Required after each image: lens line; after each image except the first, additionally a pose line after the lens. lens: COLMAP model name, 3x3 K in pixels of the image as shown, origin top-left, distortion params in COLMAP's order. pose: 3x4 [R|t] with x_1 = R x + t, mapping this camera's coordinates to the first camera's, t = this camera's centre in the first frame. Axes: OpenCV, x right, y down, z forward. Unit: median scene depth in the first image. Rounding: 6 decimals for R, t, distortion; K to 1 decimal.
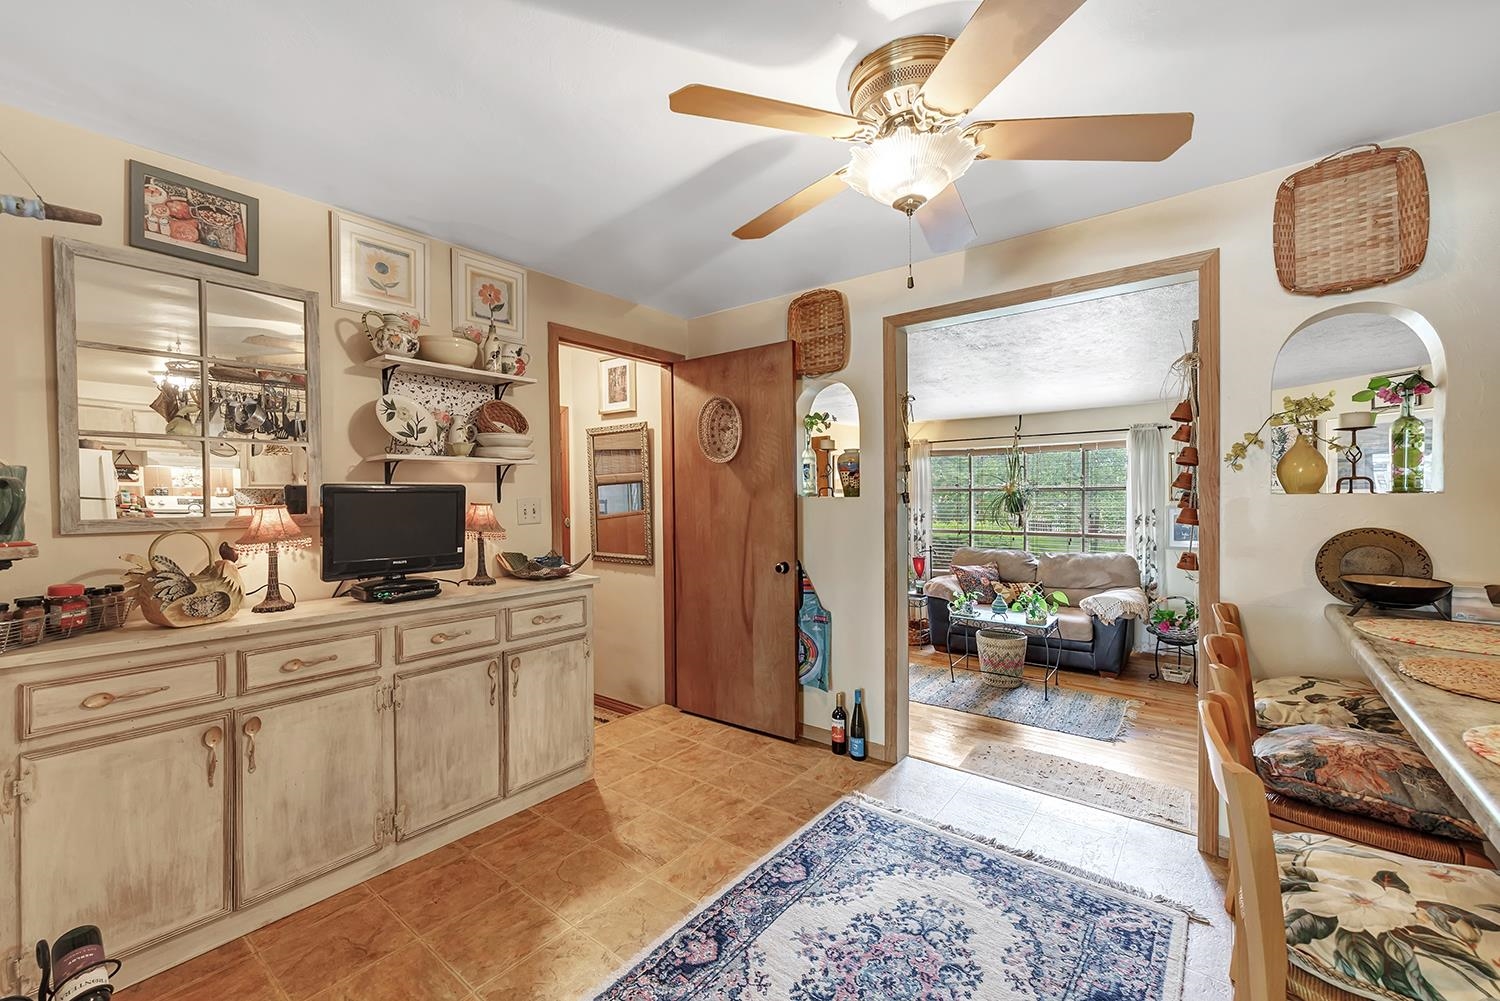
lens RADIAL K [[609.1, 0, 741.9], [0, 609.1, 505.3], [0, 0, 1]] dist [-0.001580, -0.000092]
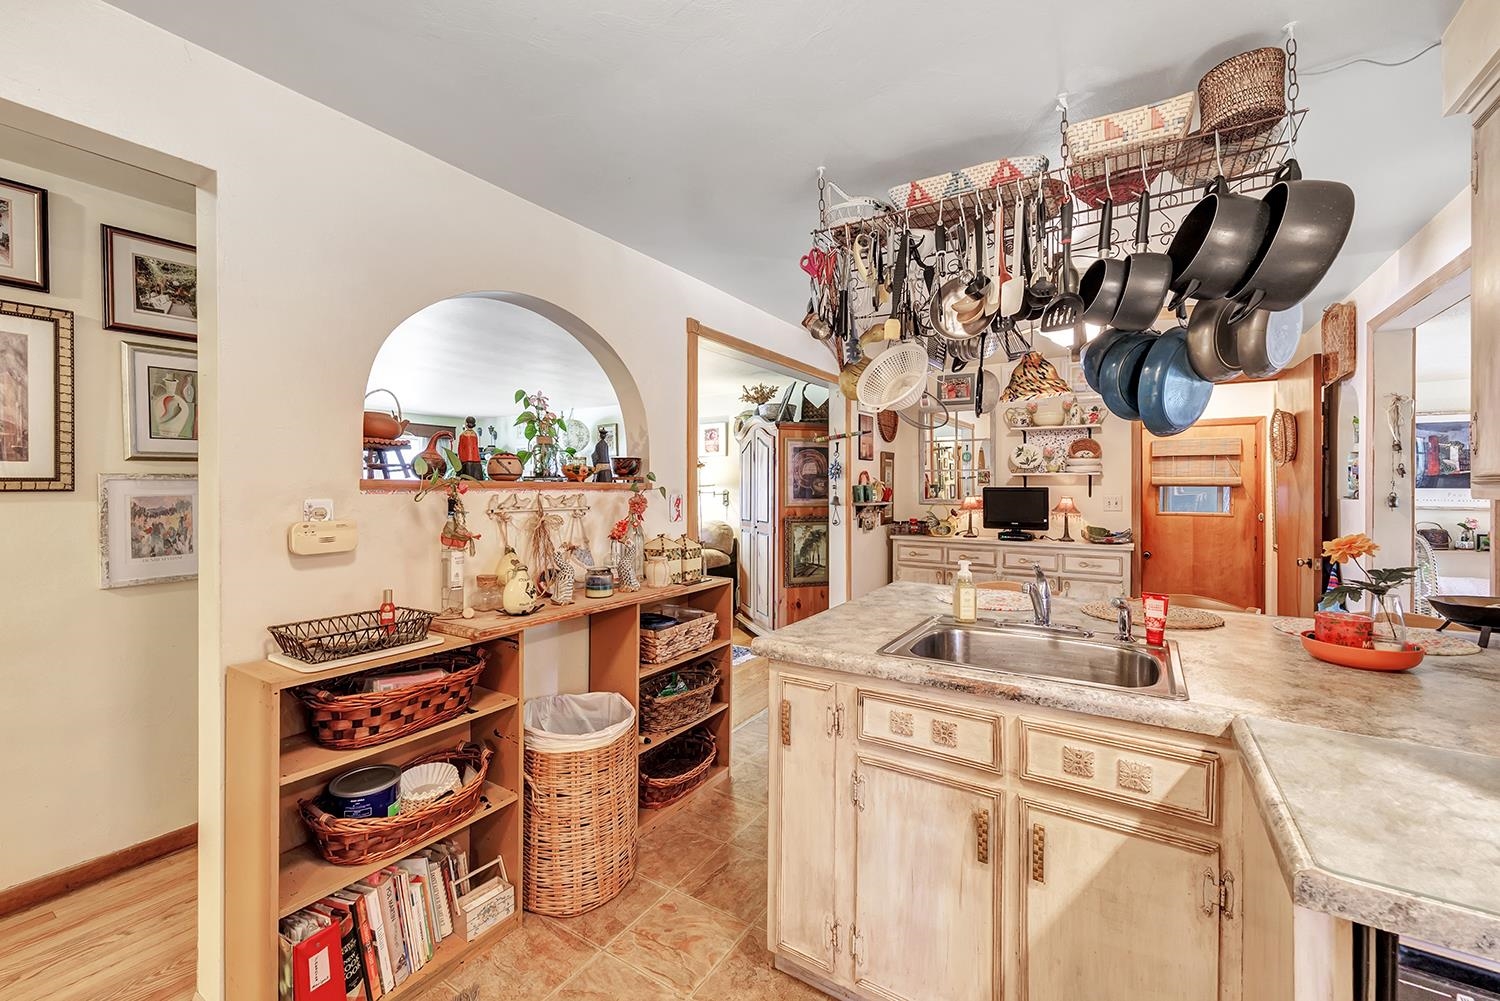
lens RADIAL K [[599.9, 0, 754.0], [0, 599.9, 491.7], [0, 0, 1]] dist [-0.003485, 0.000391]
pose [[0.113406, 0.013232, -0.993461, 1.378913], [-0.021557, 0.999709, 0.010855, -0.020803], [0.993315, 0.020185, 0.113659, -0.153250]]
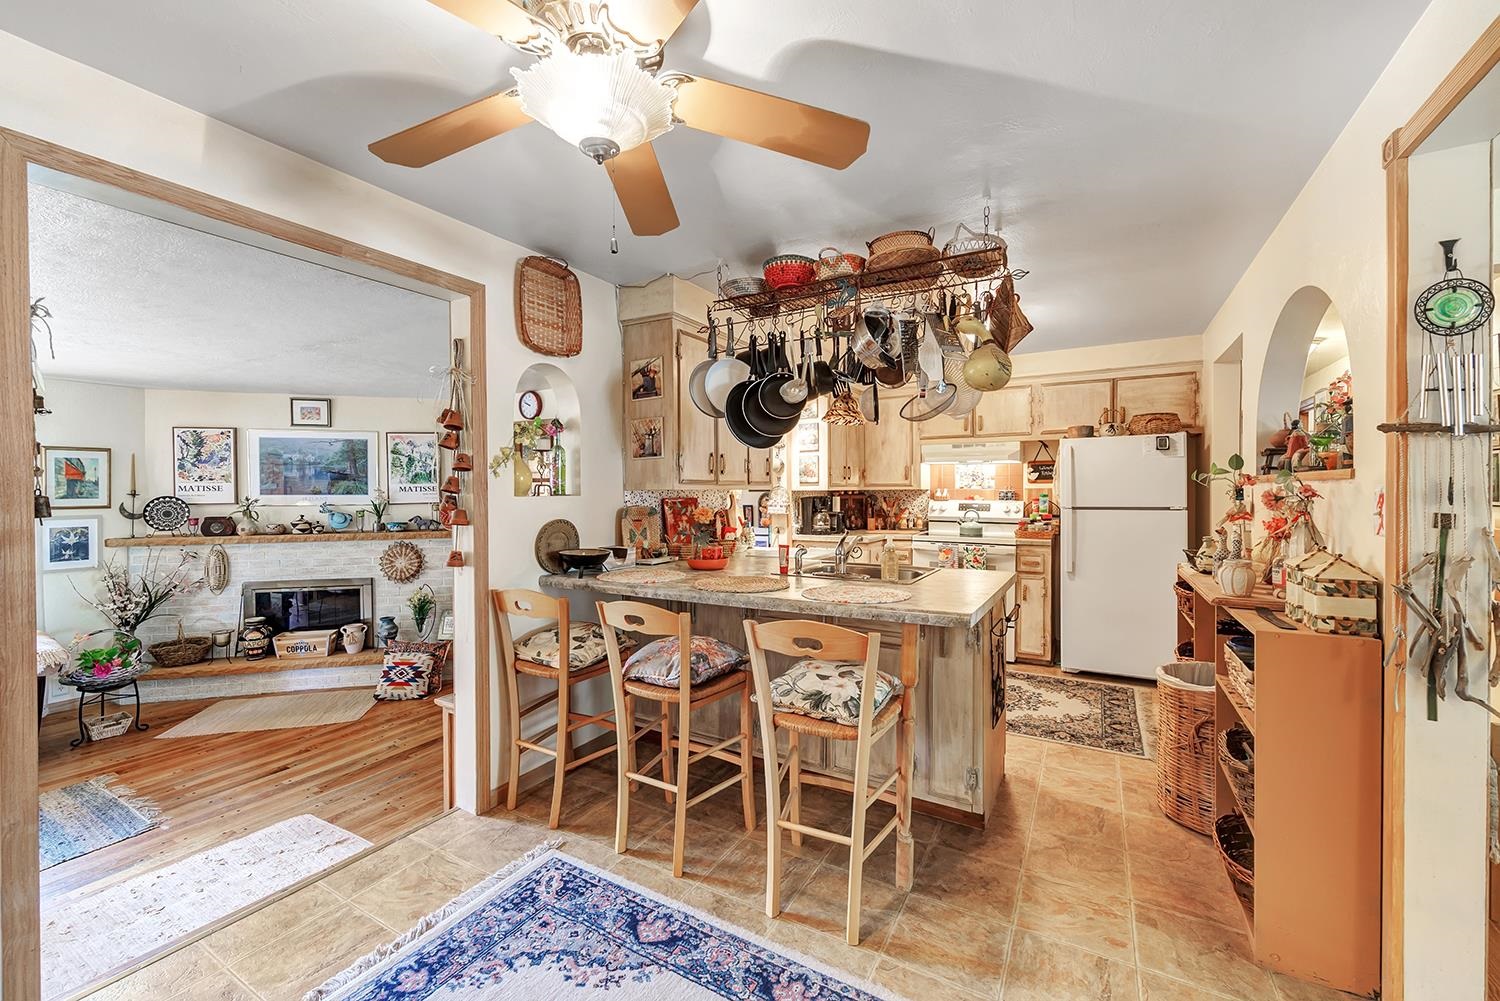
lens RADIAL K [[599.9, 0, 747.4], [0, 599.9, 498.5], [0, 0, 1]] dist [-0.003485, 0.000391]
pose [[-0.155306, -0.002792, 0.987863, -0.383061], [0.025227, 0.999659, 0.006792, -0.009192], [-0.987544, 0.025975, -0.155182, 0.622440]]
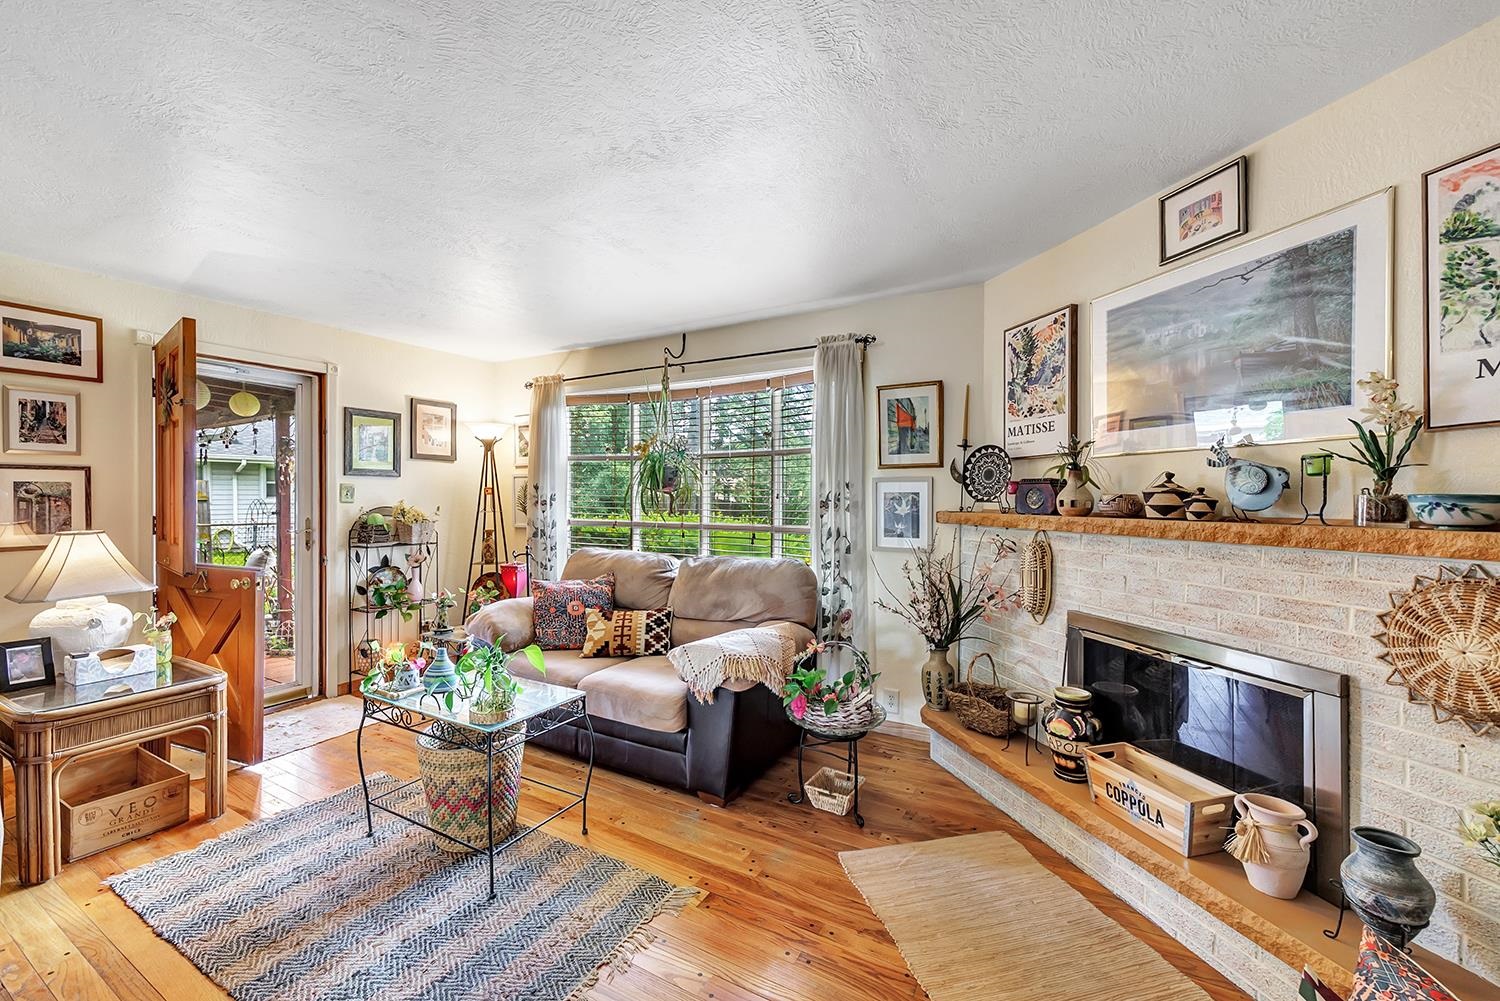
lens RADIAL K [[609.1, 0, 753.6], [0, 609.1, 501.6], [0, 0, 1]] dist [-0.001580, -0.000092]
pose [[0.989541, 0.012491, 0.143709, 1.212969], [-0.010586, 0.999846, -0.014016, 0.082819], [-0.143862, 0.012348, 0.989521, 1.063598]]
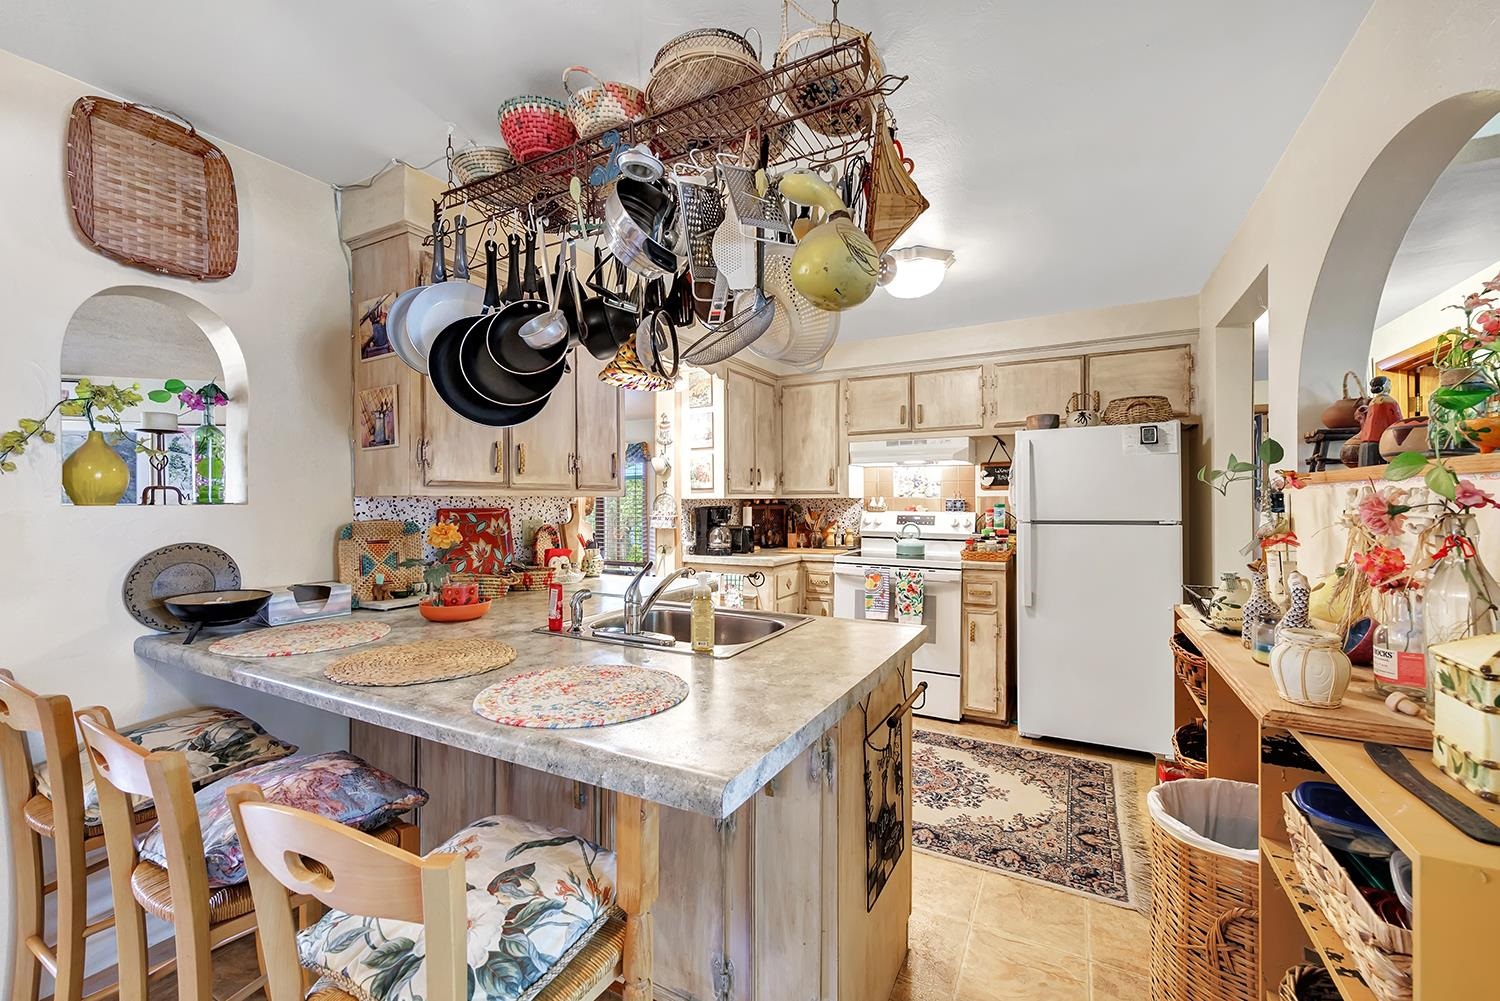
lens RADIAL K [[599.9, 0, 745.2], [0, 599.9, 503.2], [0, 0, 1]] dist [-0.003485, 0.000391]
pose [[-0.176947, 0.006543, 0.984199, 0.006319], [0.024669, 0.999693, -0.002211, 0.000500], [-0.983911, 0.023888, -0.177054, 0.269990]]
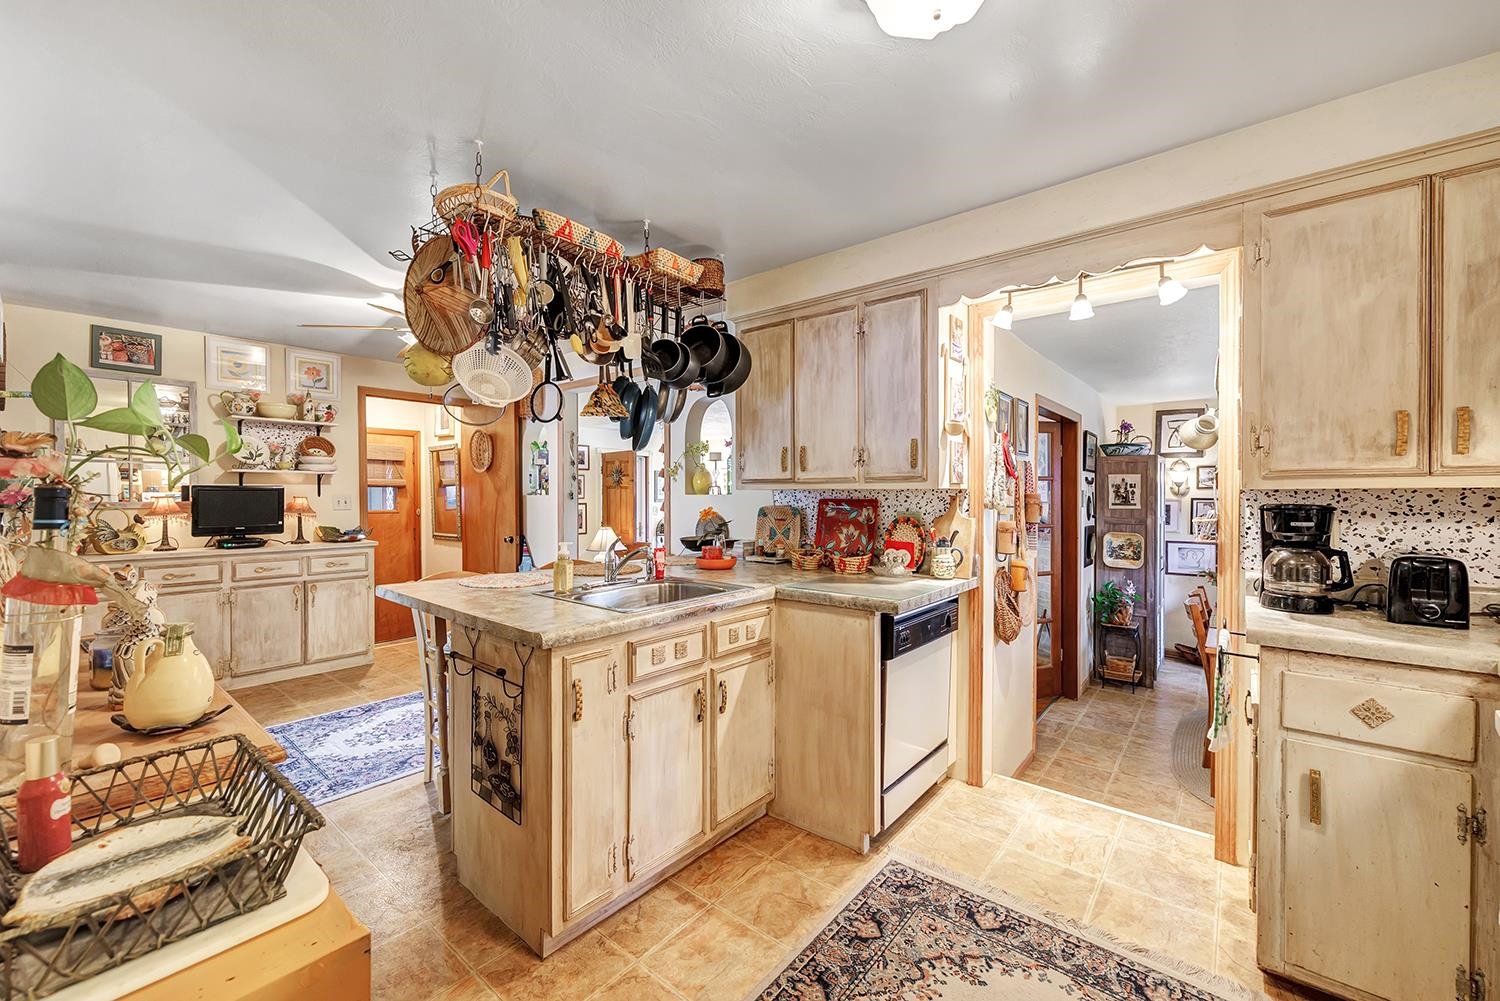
lens RADIAL K [[599.9, 0, 735.1], [0, 599.9, 503.3], [0, 0, 1]] dist [-0.003485, 0.000391]
pose [[0.999693, 0.008517, -0.023264, 0.927086], [-0.008593, 0.999958, -0.003181, 0.010972], [0.023236, 0.003380, 0.999724, -0.733247]]
